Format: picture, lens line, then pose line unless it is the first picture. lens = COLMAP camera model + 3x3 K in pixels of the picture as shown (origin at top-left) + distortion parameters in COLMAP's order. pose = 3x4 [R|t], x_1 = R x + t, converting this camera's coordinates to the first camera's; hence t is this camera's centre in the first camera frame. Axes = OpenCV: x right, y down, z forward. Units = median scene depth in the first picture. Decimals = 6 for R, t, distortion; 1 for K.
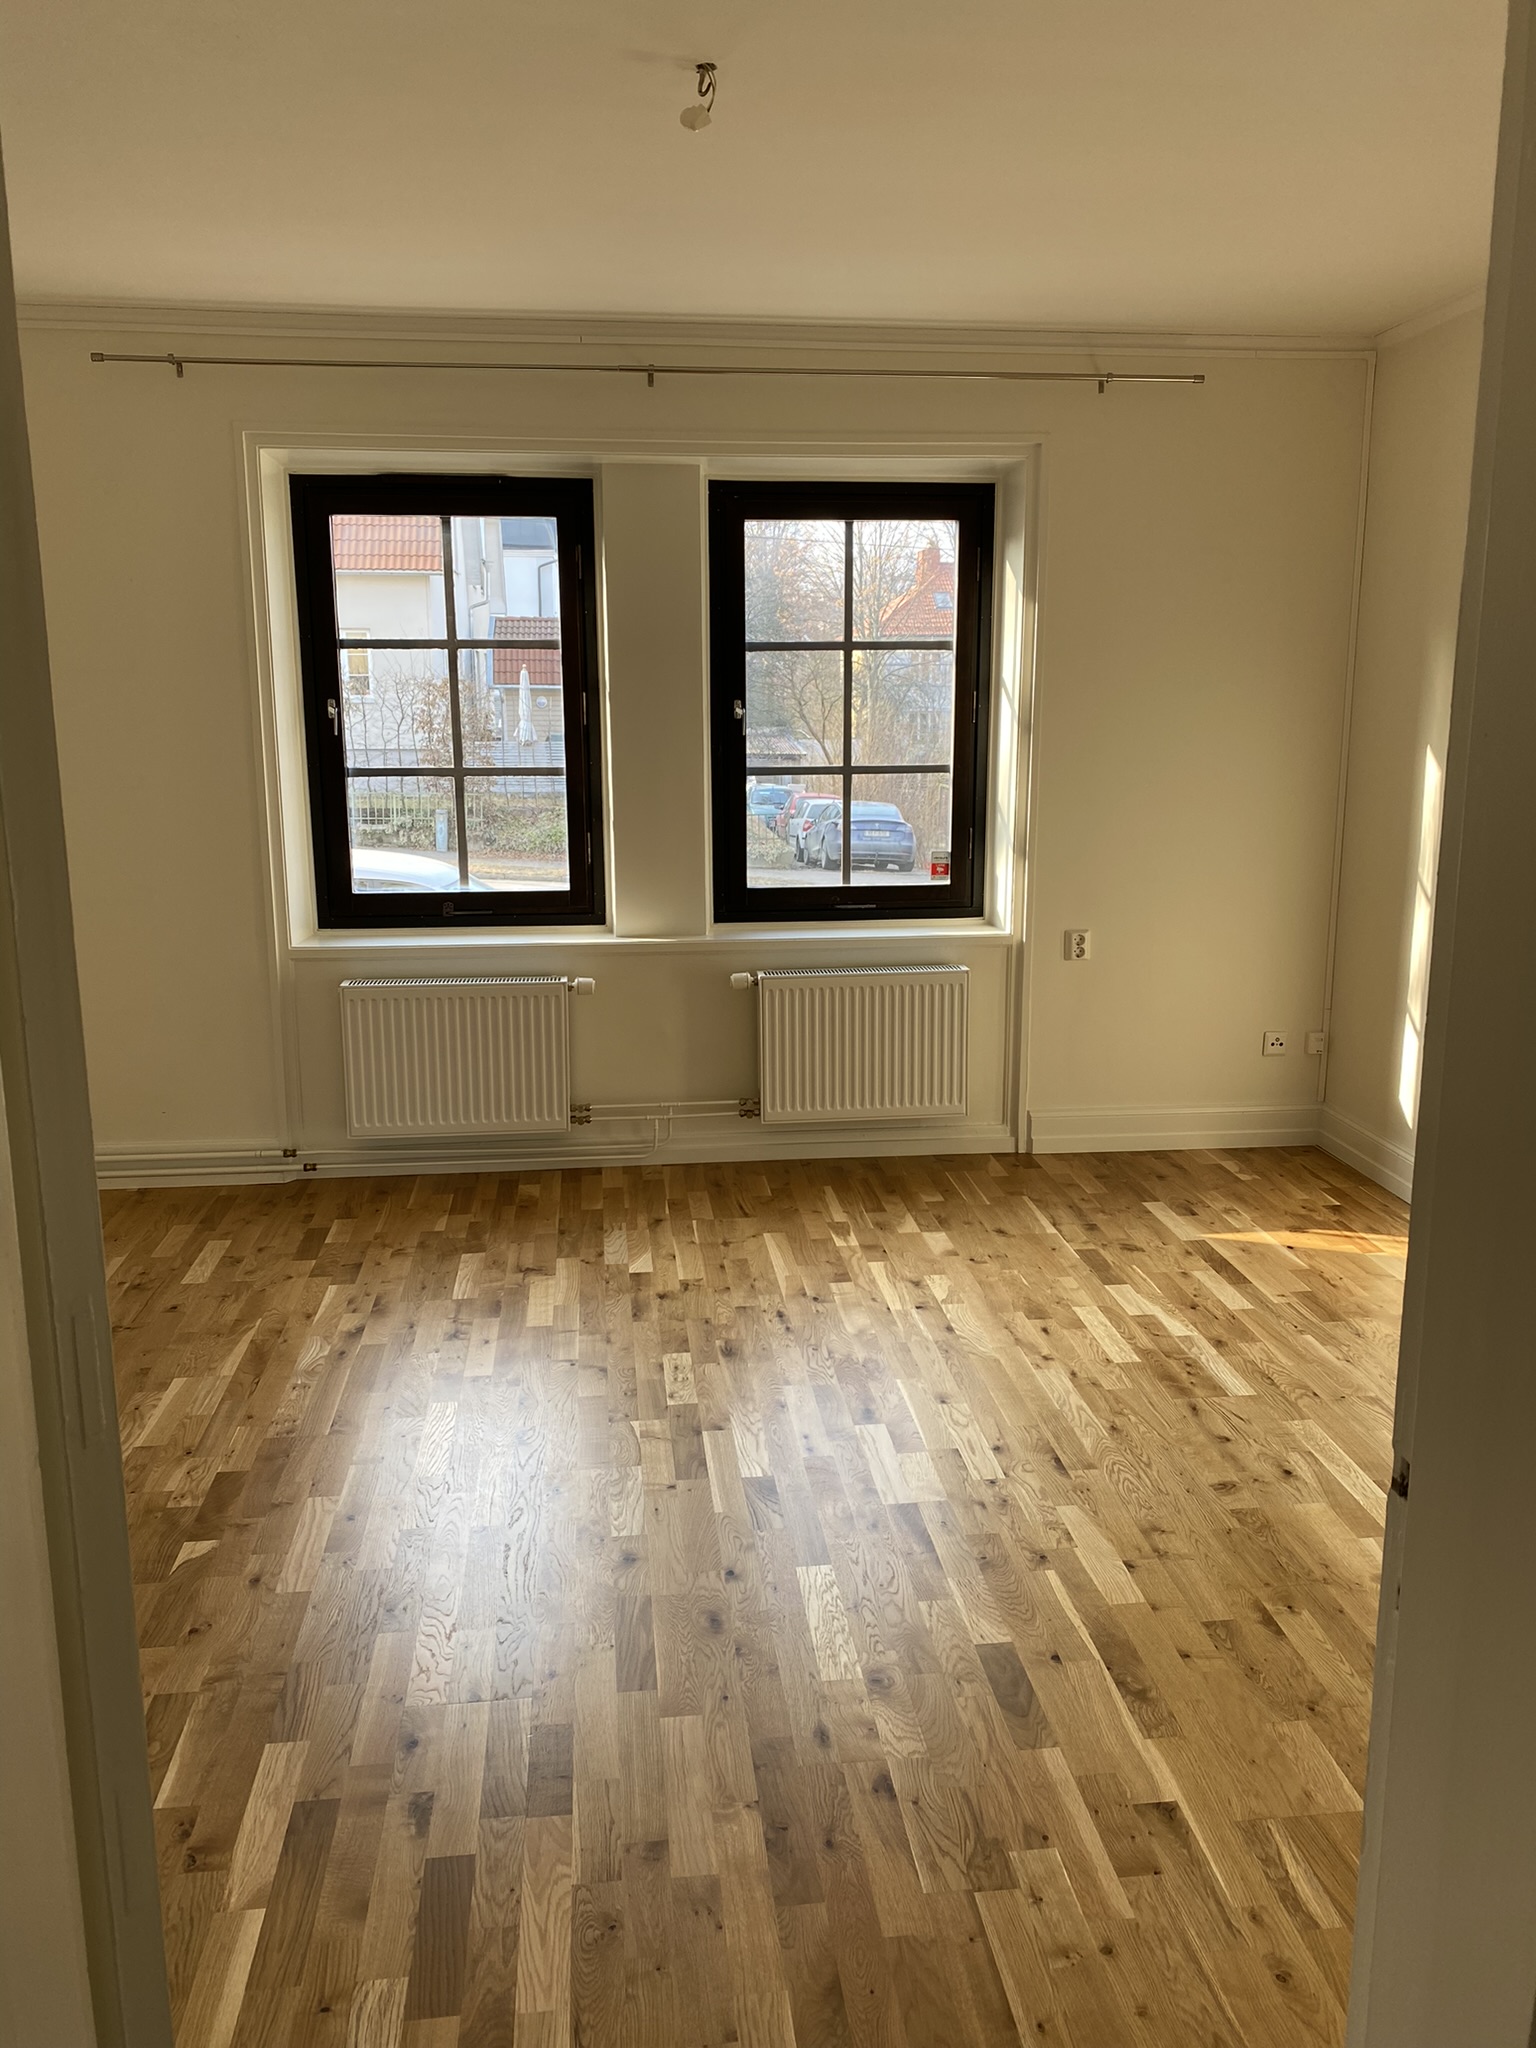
lens RADIAL K [[1572.3, 0, 772.6], [0, 1572.3, 1012.1], [0, 0, 1]] dist [0.016811, 0.002349]
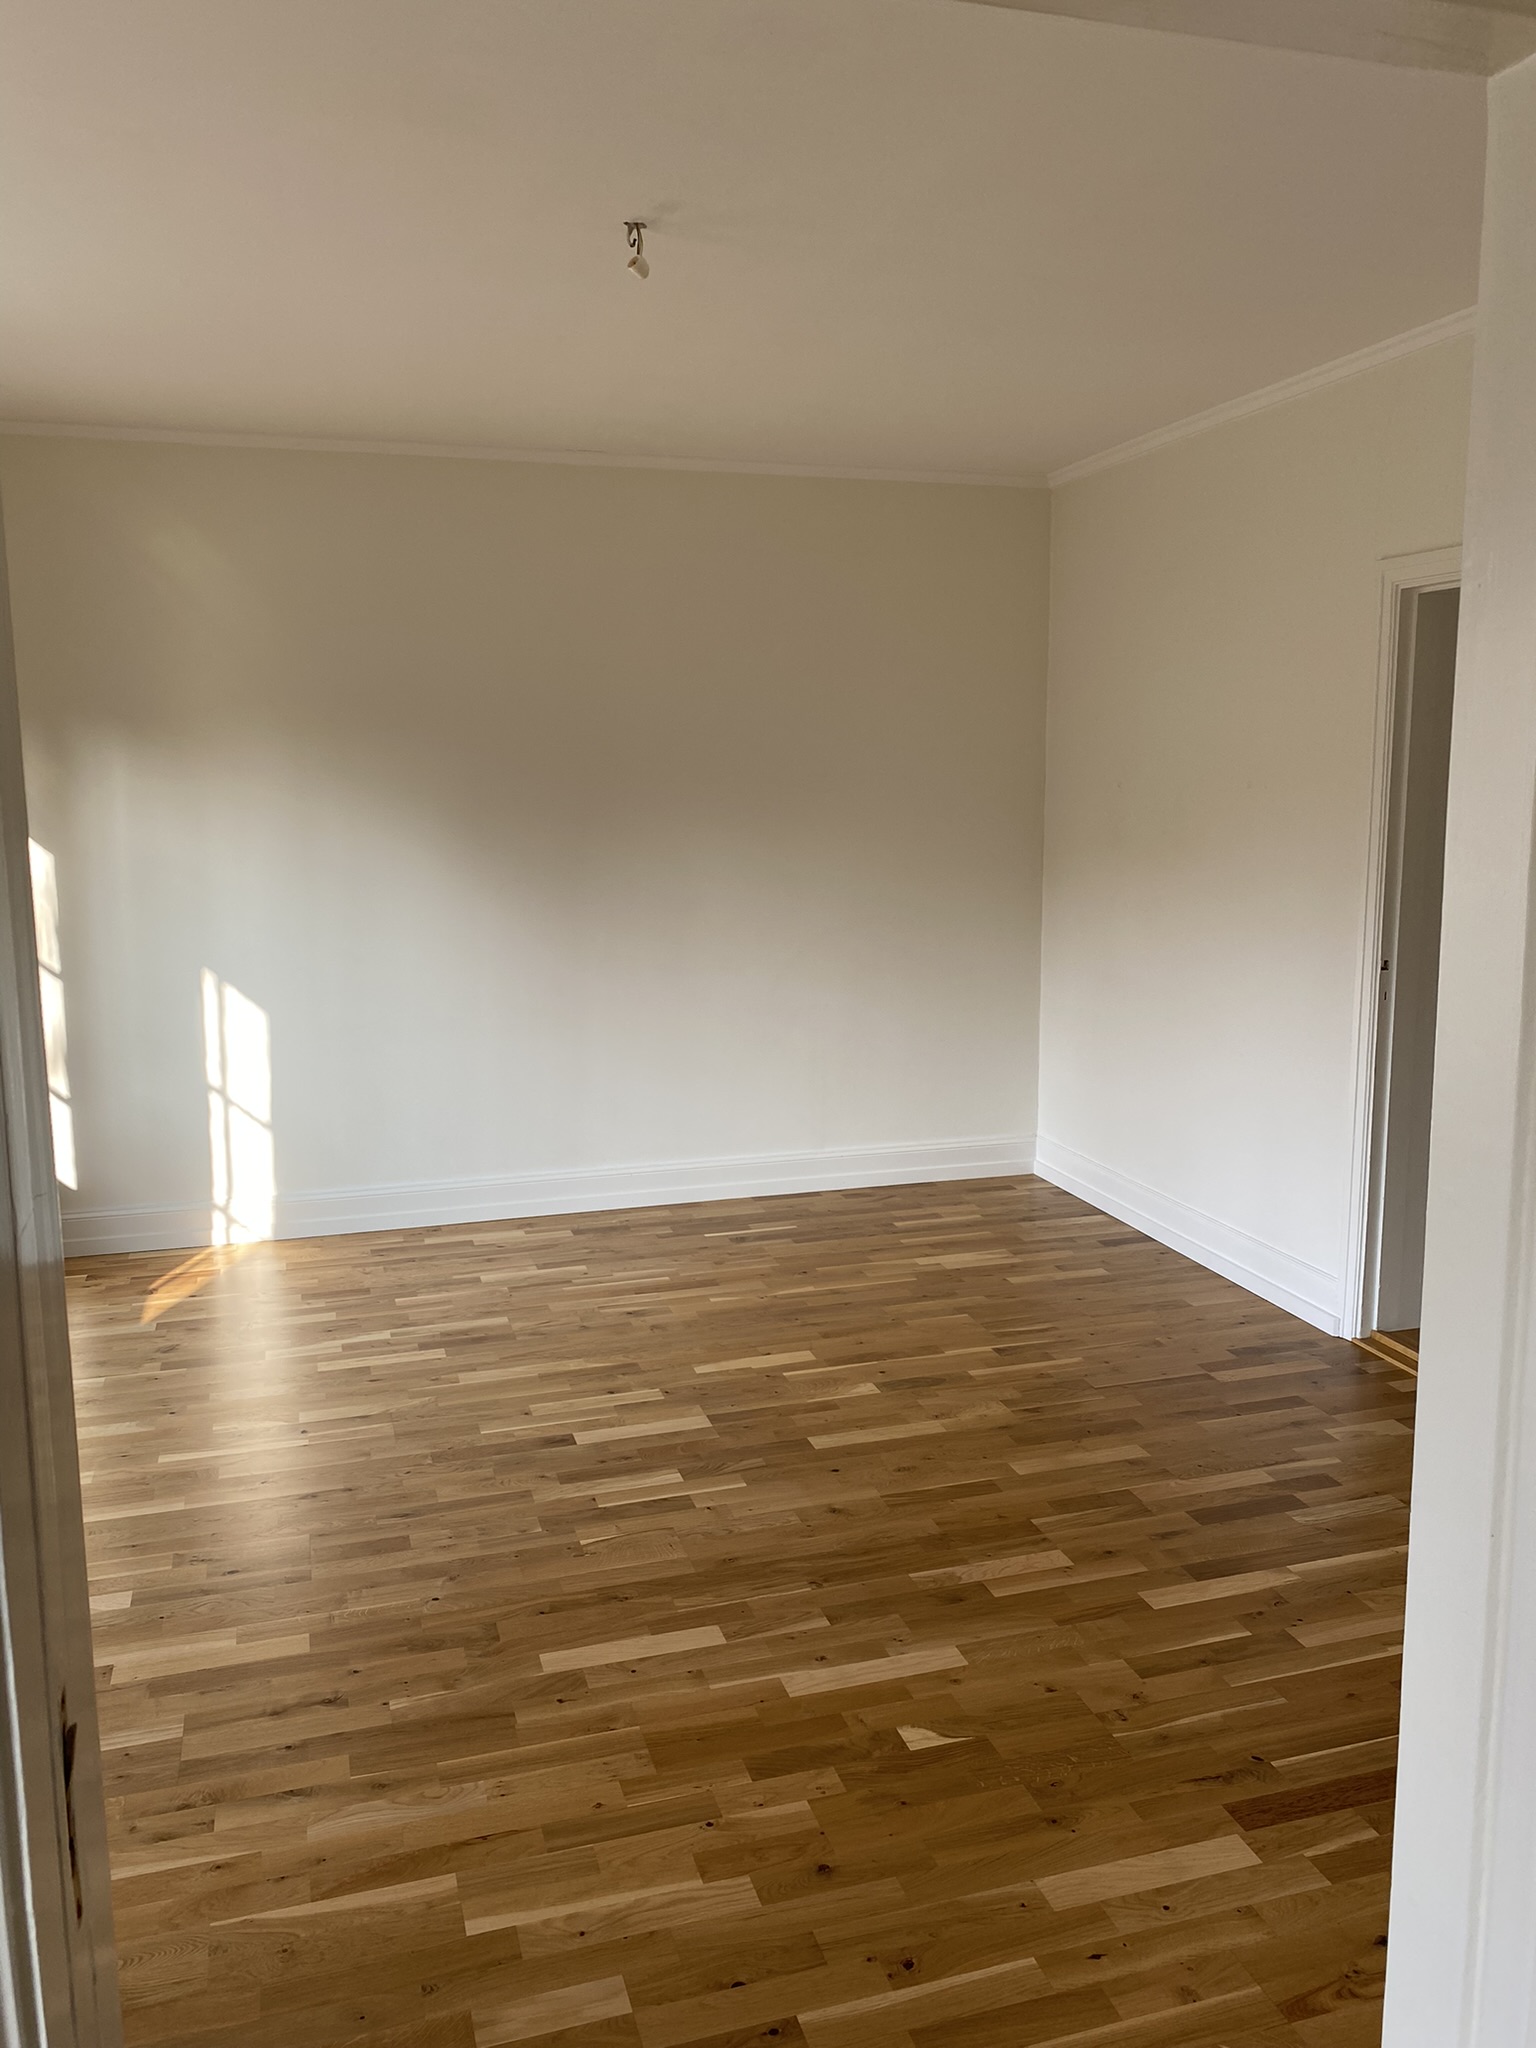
lens RADIAL K [[1572.3, 0, 772.0], [0, 1572.3, 1026.2], [0, 0, 1]] dist [0.016811, 0.002349]
pose [[-0.180242, -0.159885, 0.970541, -0.910667], [0.212476, 0.957076, 0.197126, -0.185779], [-0.960399, 0.241747, -0.138534, 0.879119]]
